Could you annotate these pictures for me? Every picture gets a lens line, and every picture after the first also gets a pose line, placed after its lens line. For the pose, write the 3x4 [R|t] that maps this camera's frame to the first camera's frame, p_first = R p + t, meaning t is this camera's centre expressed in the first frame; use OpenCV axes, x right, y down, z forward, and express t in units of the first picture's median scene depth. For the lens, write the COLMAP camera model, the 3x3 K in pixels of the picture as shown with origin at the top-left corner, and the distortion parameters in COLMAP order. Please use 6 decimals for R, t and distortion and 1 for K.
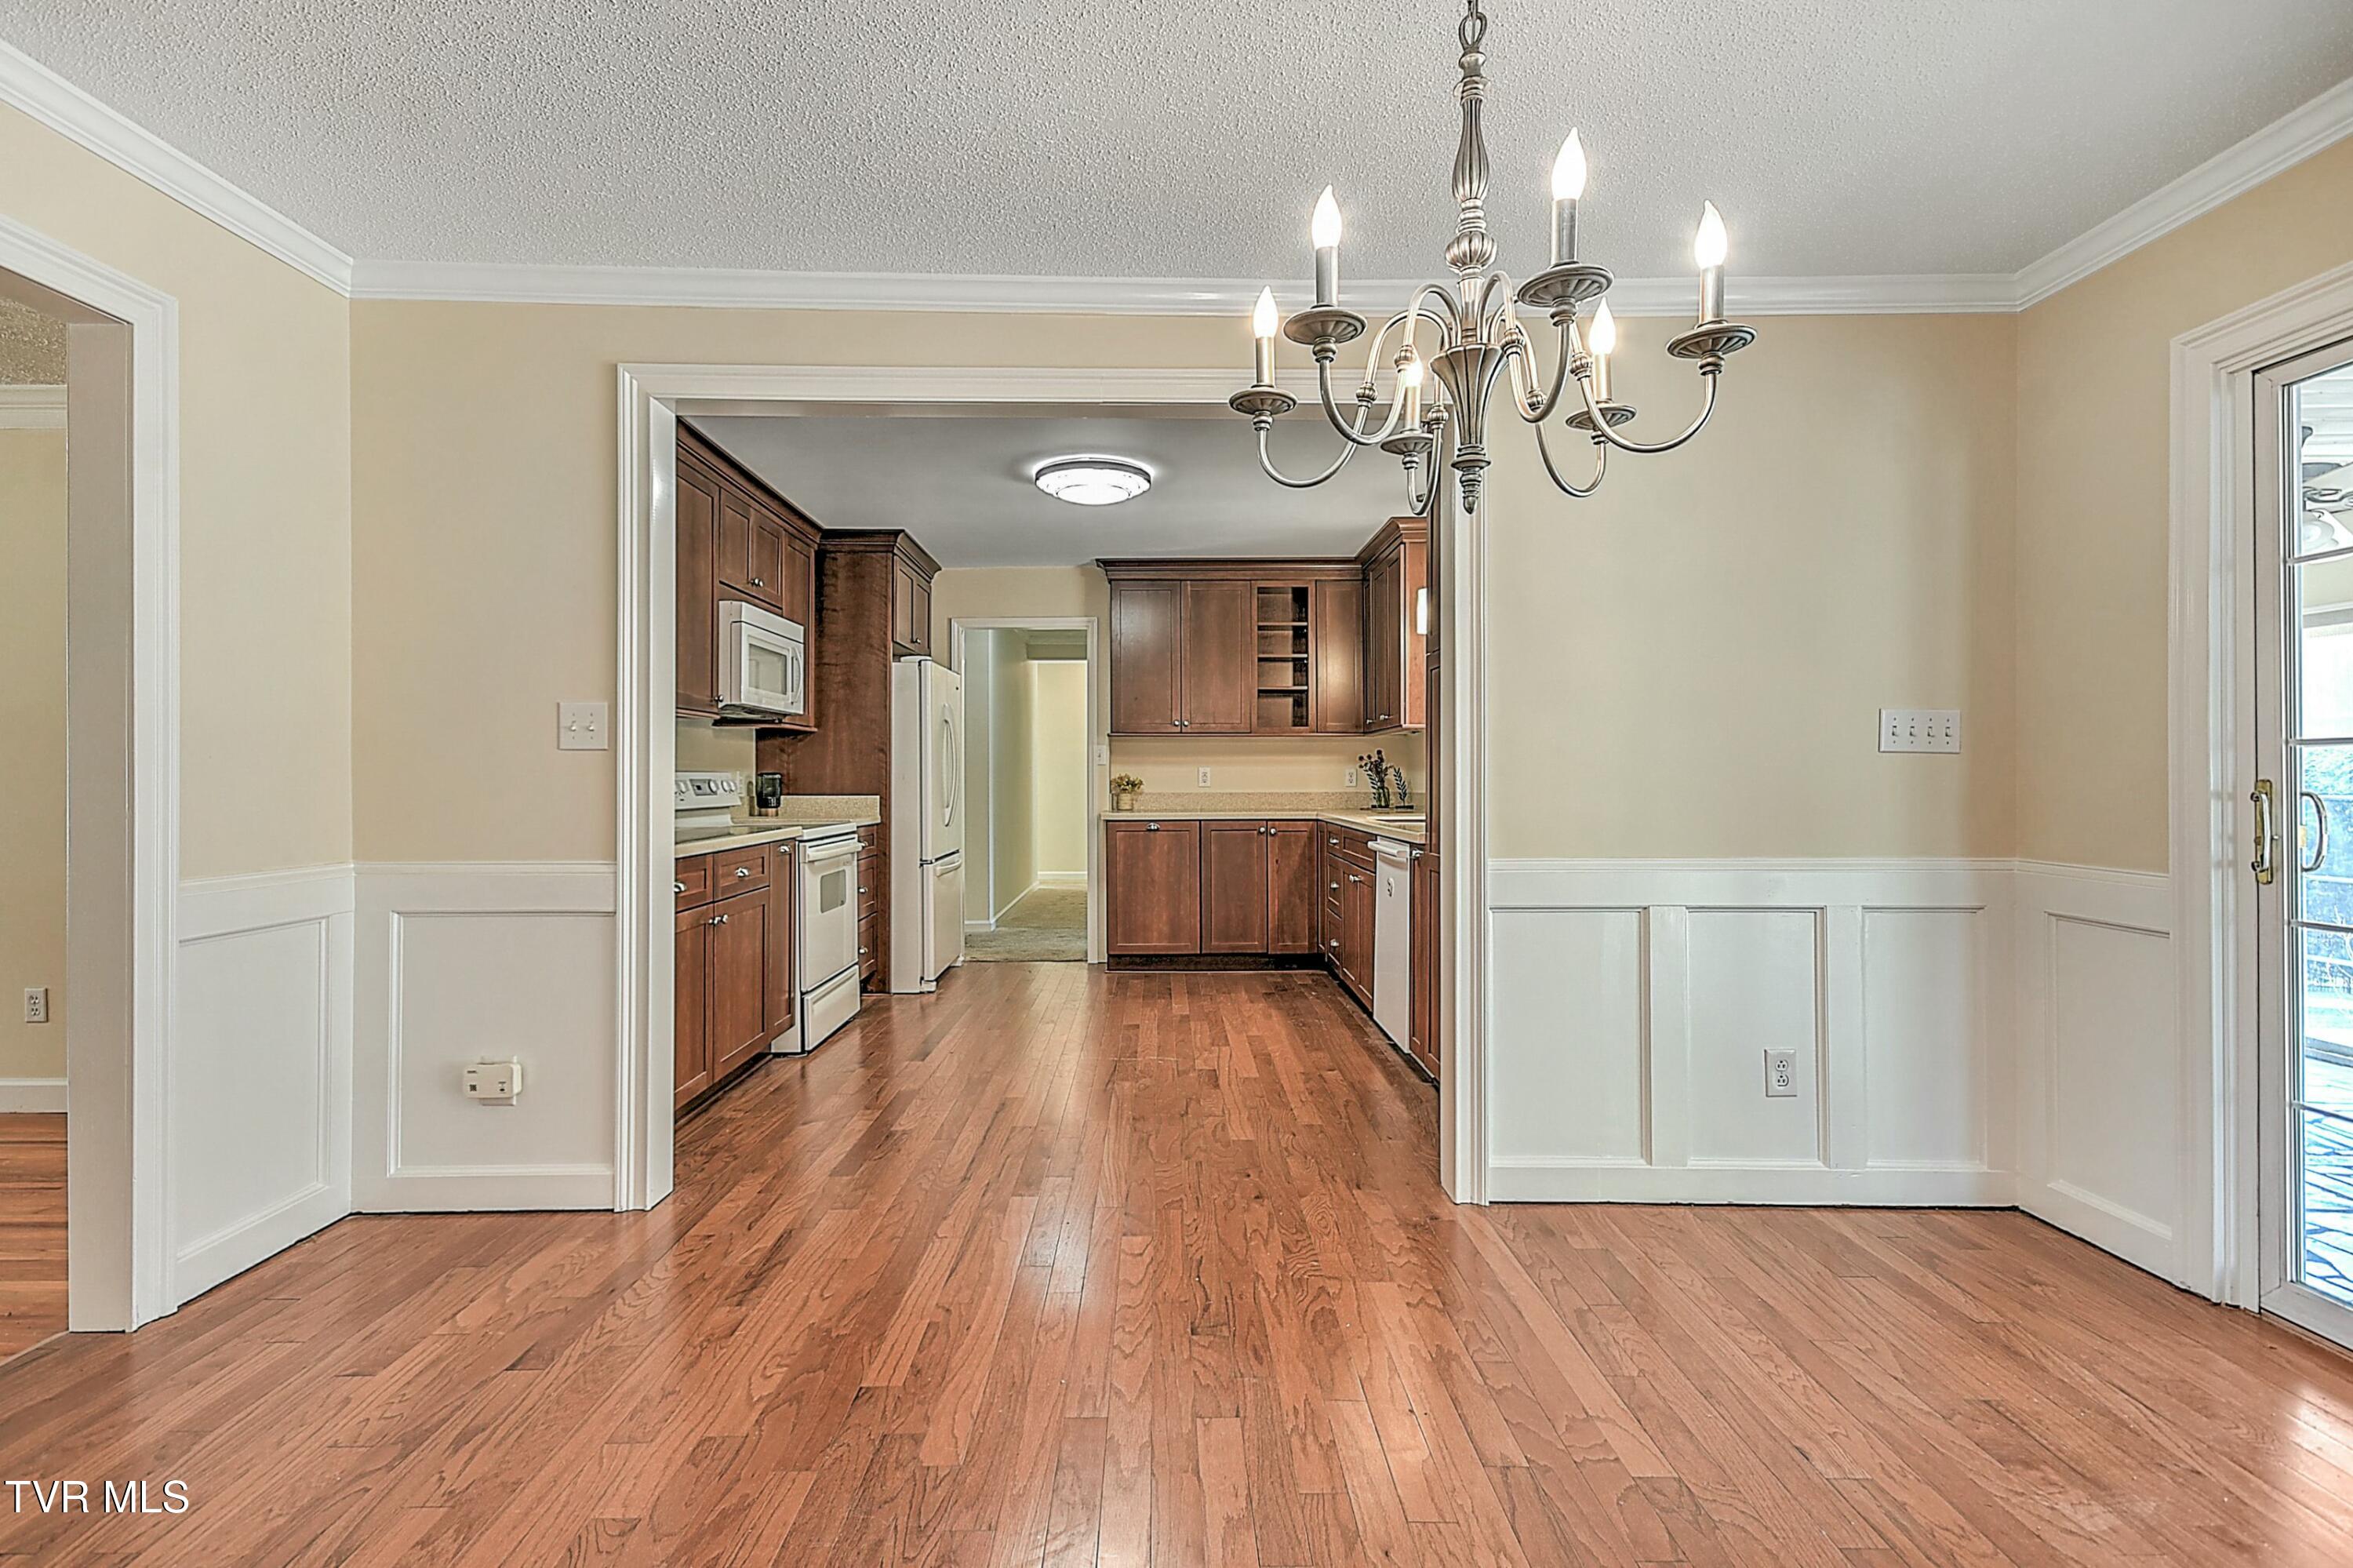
lens RADIAL K [[1108.3, 0, 1175.9], [0, 1108.3, 774.2], [0, 0, 1]] dist [0.023169, -0.004720]
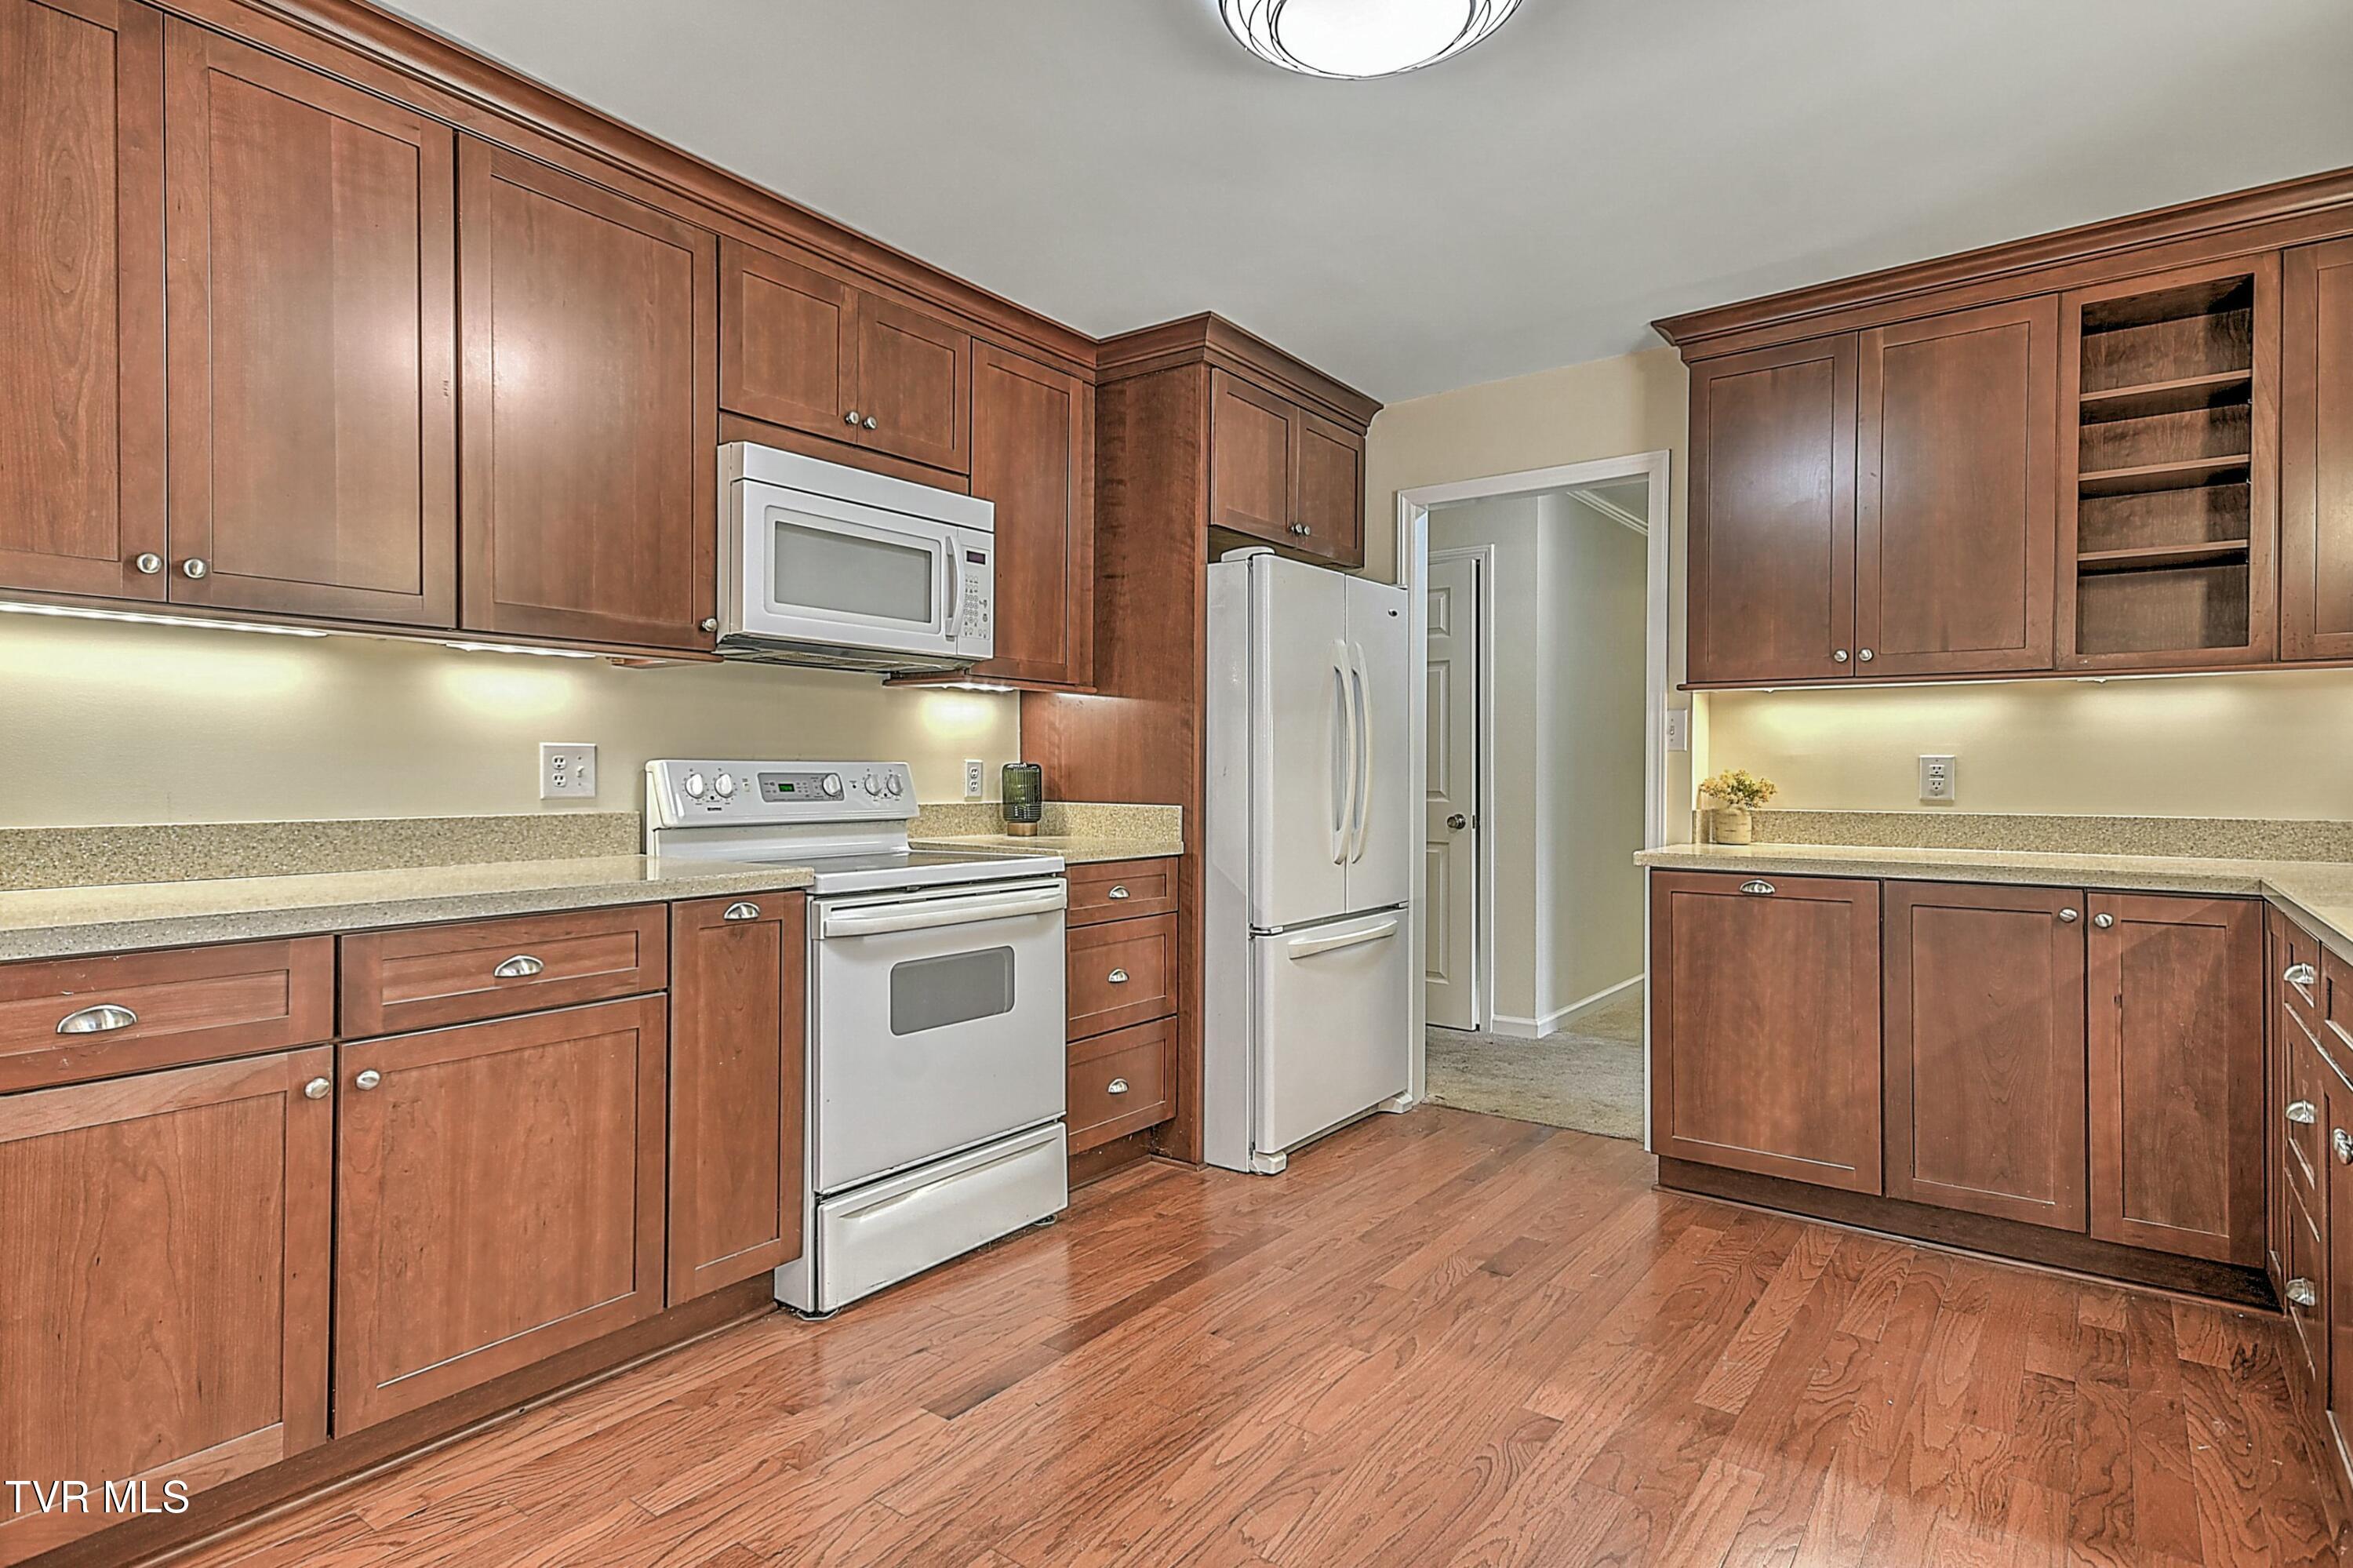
lens RADIAL K [[1236.6, 0, 1158.1], [0, 1236.6, 774.5], [0, 0, 1]] dist [0.022388, 0.004389]
pose [[0.790592, 0.007330, -0.612299, 0.122924], [-0.004373, 0.999970, 0.006325, 0.000143], [0.612327, -0.002323, 0.790601, 0.599475]]
